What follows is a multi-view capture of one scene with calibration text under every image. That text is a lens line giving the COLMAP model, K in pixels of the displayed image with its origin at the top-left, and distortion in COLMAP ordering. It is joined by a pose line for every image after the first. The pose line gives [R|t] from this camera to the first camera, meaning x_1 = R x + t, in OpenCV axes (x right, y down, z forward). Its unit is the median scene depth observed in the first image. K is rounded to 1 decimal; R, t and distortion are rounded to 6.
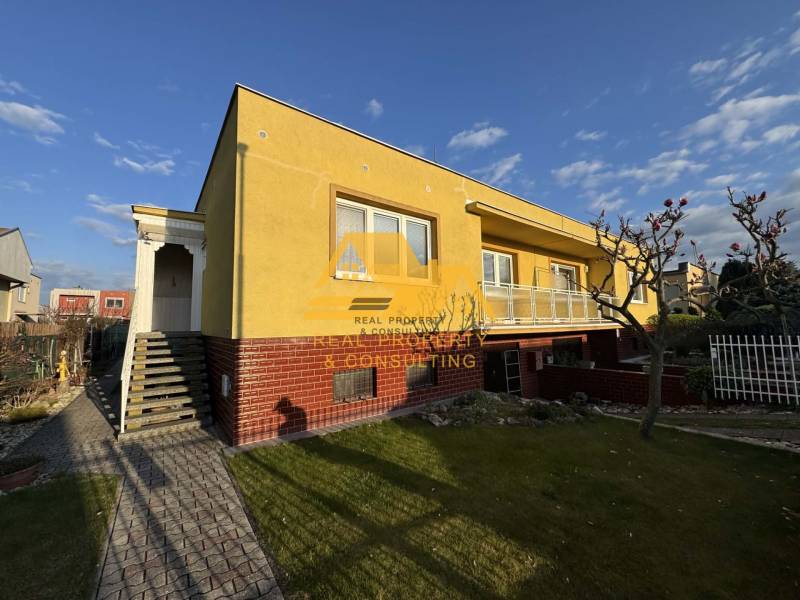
lens RADIAL K [[314.9, 0, 397.4], [0, 314.9, 295.0], [0, 0, 1]] dist [0.001071, 0.000203]
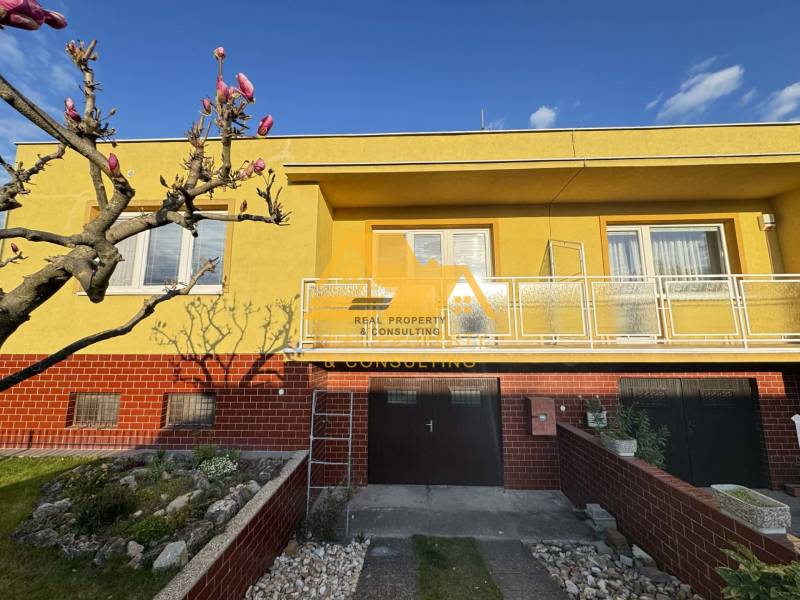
lens RADIAL K [[314.9, 0, 398.1], [0, 314.9, 300.3], [0, 0, 1]] dist [0.001071, 0.000203]
pose [[0.777397, -0.072824, -0.624780, 0.852697], [0.049729, 0.997282, -0.054367, 0.045546], [0.627041, 0.011195, 0.778906, 0.625126]]
